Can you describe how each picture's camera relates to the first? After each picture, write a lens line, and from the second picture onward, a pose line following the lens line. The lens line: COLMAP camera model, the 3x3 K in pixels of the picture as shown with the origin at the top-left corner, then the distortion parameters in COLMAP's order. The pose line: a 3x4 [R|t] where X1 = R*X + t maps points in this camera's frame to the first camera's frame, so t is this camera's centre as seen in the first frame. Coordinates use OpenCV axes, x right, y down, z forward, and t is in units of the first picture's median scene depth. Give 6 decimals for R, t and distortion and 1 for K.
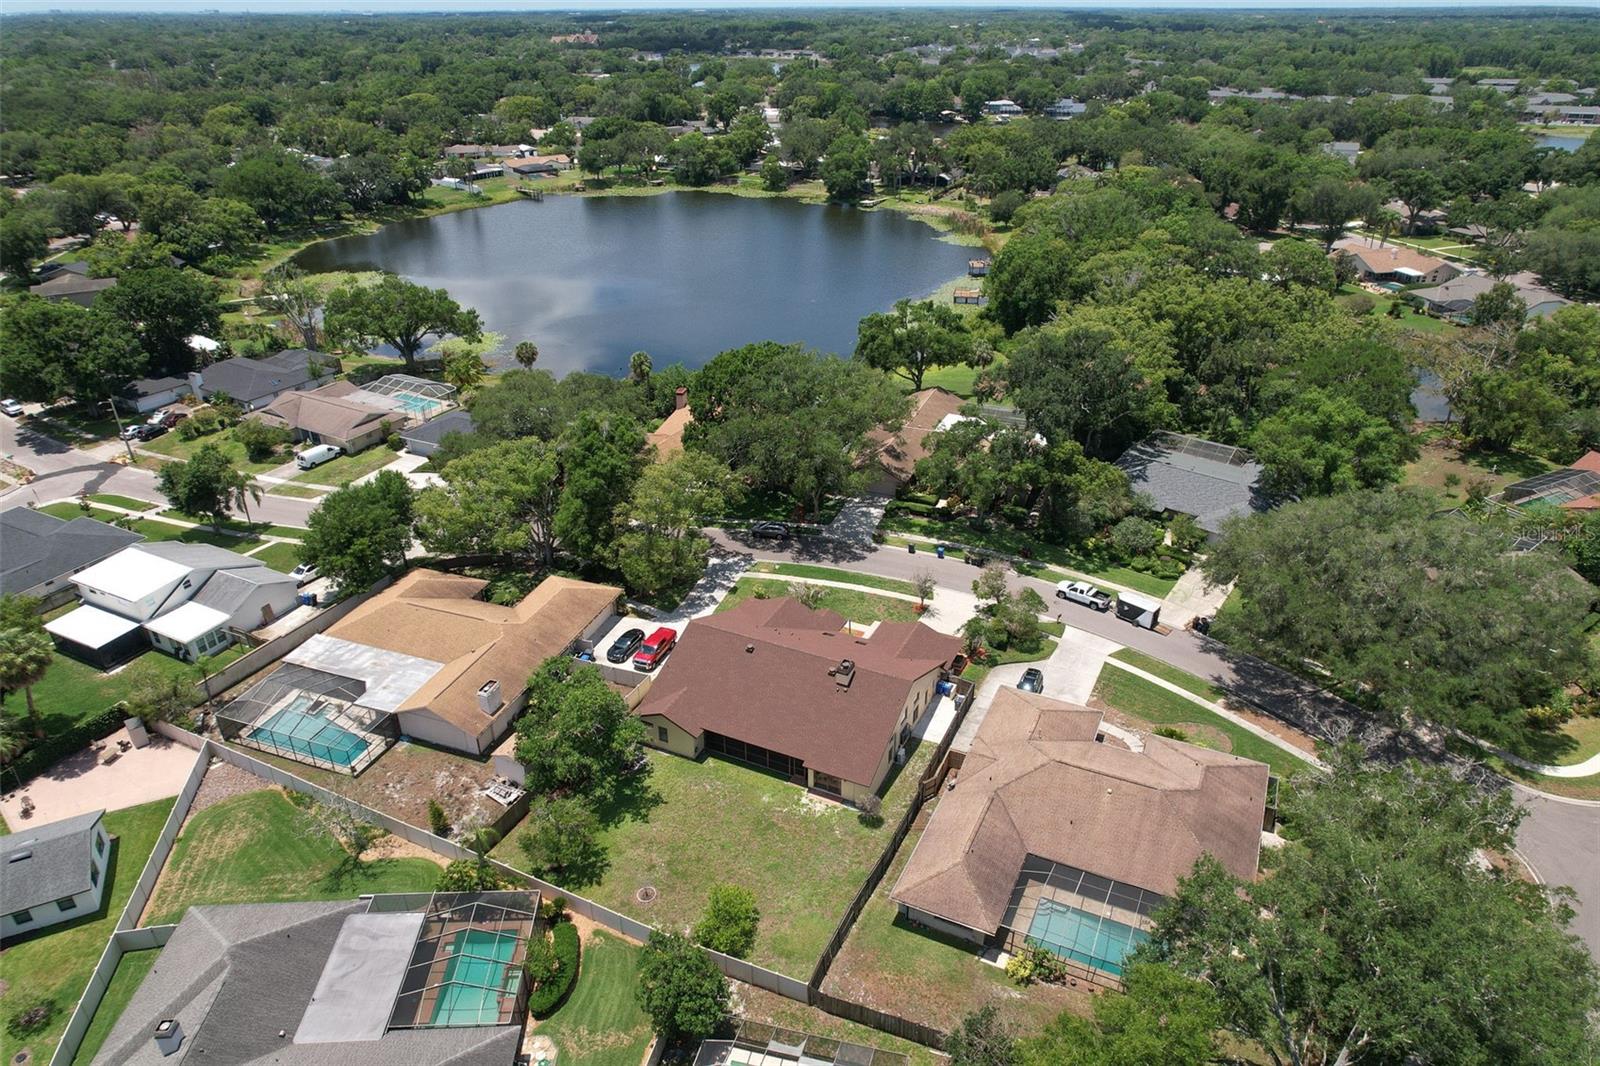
lens RADIAL K [[1069.0, 0, 797.4], [0, 1069.0, 530.2], [0, 0, 1]] dist [-0.040968, 0.012505]
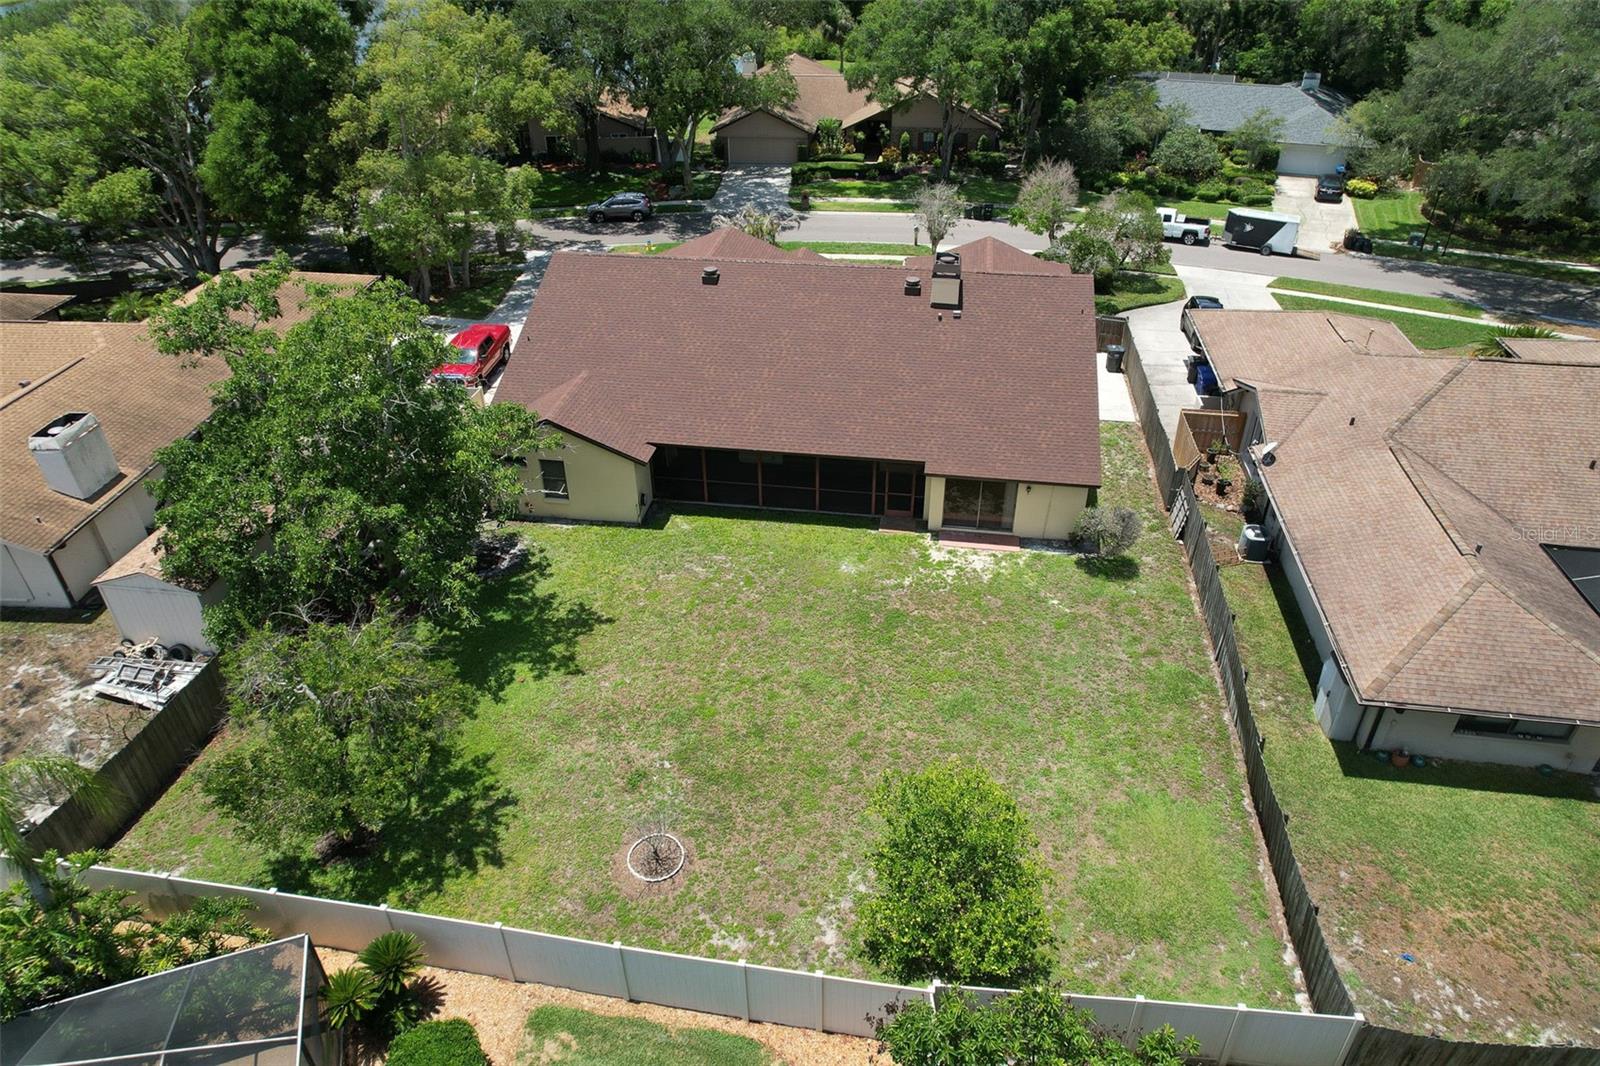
lens RADIAL K [[1069.0, 0, 802.9], [0, 1069.0, 537.1], [0, 0, 1]] dist [-0.040968, 0.012505]
pose [[0.957281, -0.162559, 0.239139, -0.141565], [0.142323, 0.984786, 0.099702, 0.193398], [-0.251708, -0.061408, 0.965853, 0.598202]]
